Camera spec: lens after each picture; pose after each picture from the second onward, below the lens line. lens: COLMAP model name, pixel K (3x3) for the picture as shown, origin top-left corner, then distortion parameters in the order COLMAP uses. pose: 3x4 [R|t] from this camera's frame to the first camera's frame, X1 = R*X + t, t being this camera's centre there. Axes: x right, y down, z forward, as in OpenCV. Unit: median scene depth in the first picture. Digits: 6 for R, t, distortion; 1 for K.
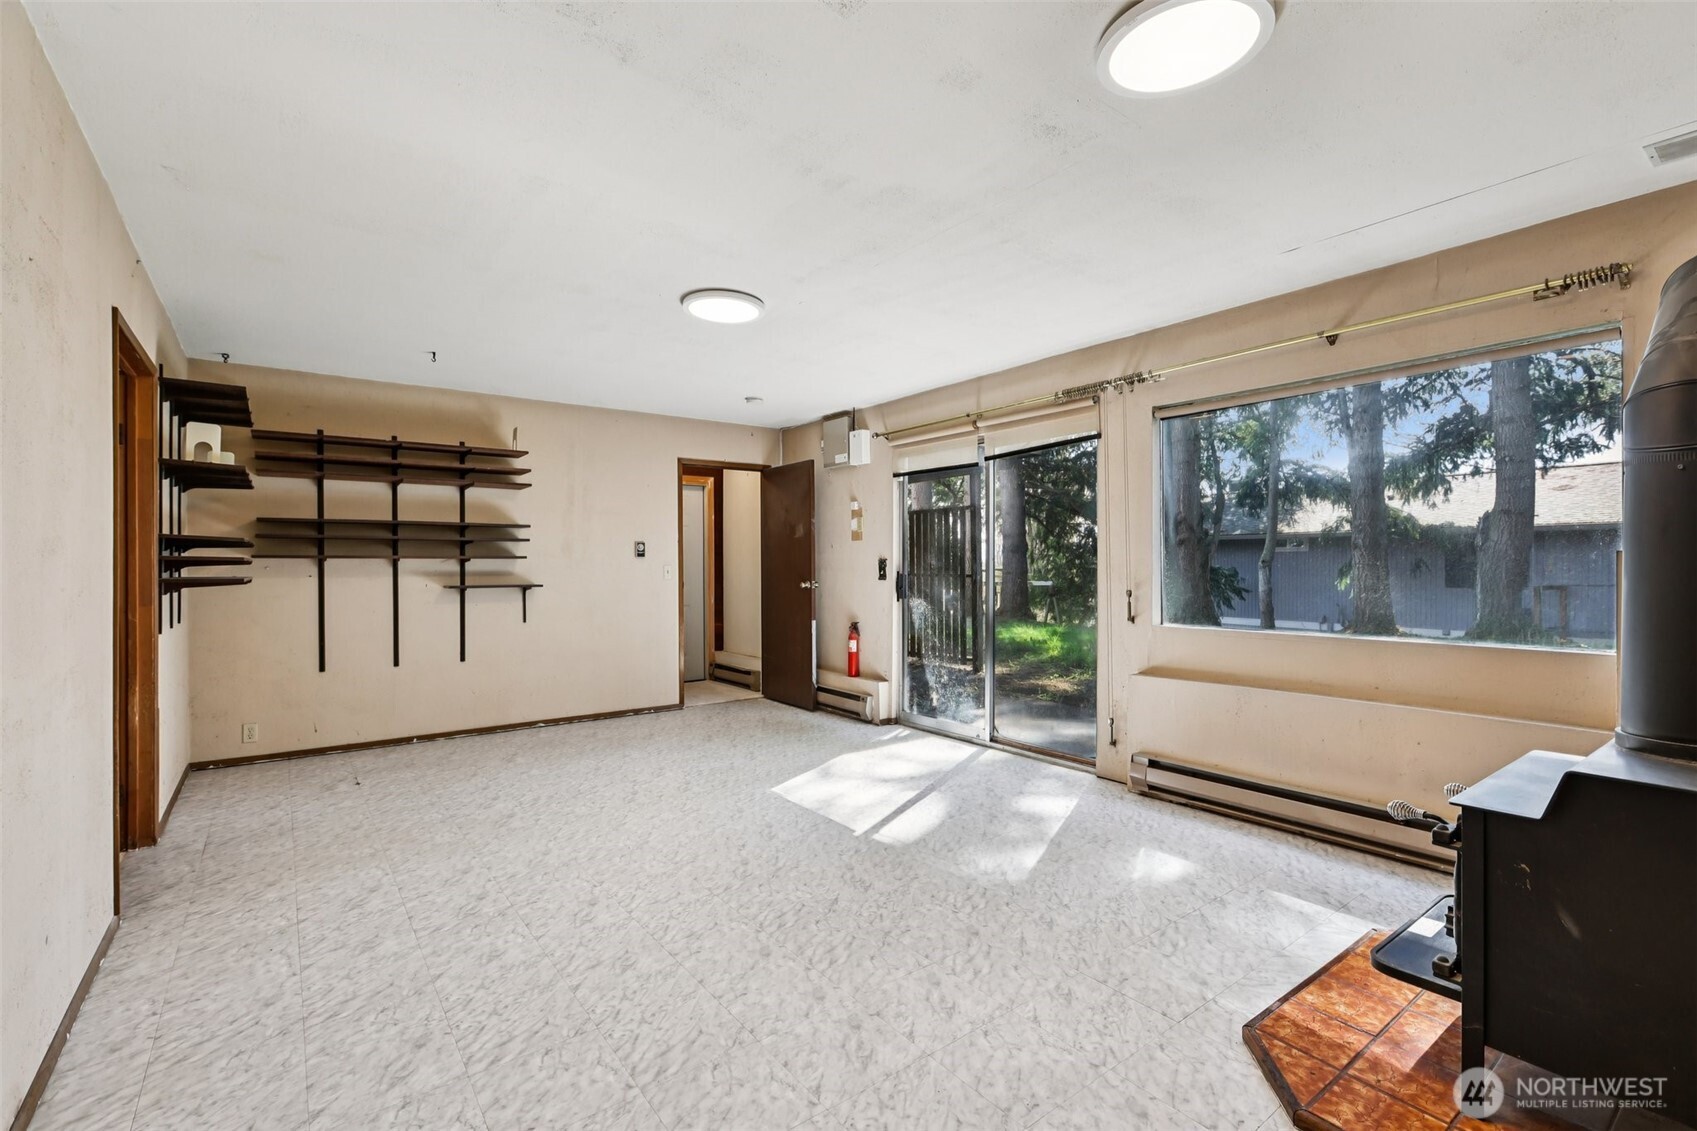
lens RADIAL K [[750.3, 0, 863.8], [0, 750.3, 569.1], [0, 0, 1]] dist [-0.004925, 0.004013]
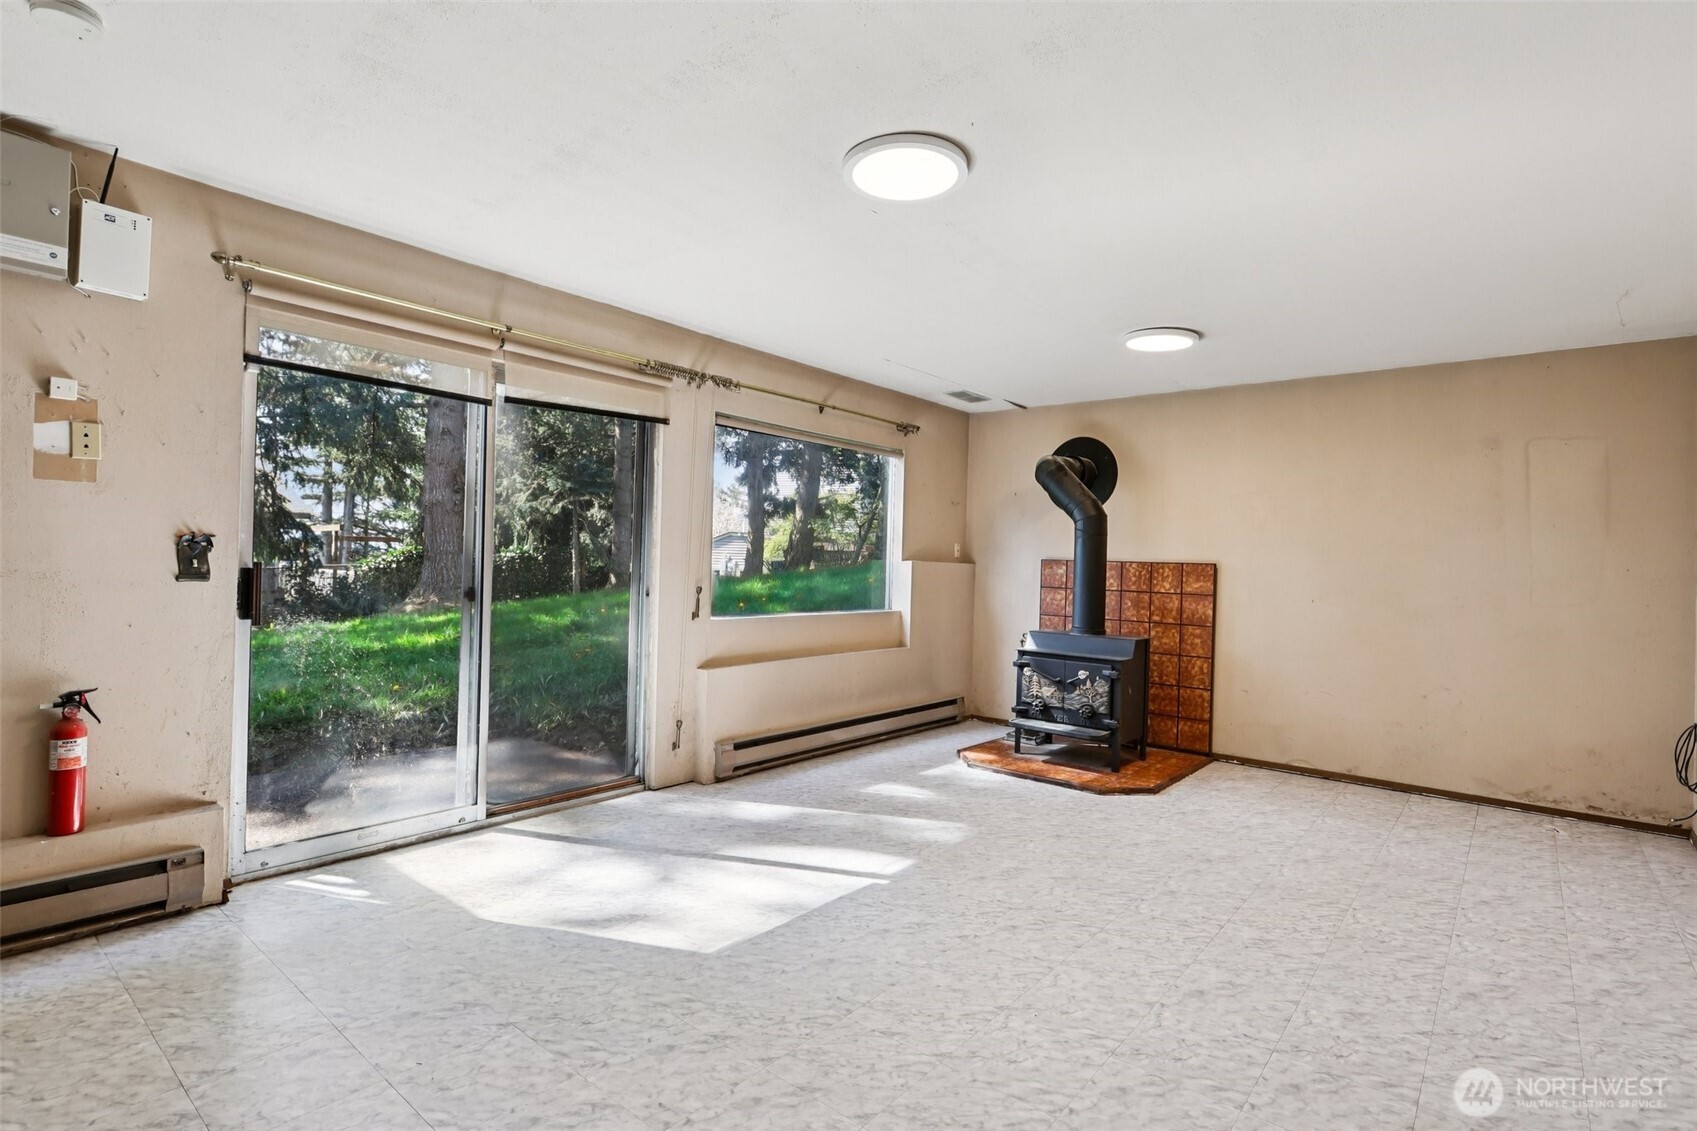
lens RADIAL K [[798.1, 0, 864.7], [0, 798.1, 562.3], [0, 0, 1]] dist [-0.001009, 0.001870]
pose [[-0.213846, 0.001383, 0.976866, -0.864522], [-0.020740, 0.999767, -0.005956, -0.003405], [-0.976647, -0.021534, -0.213767, 1.187896]]
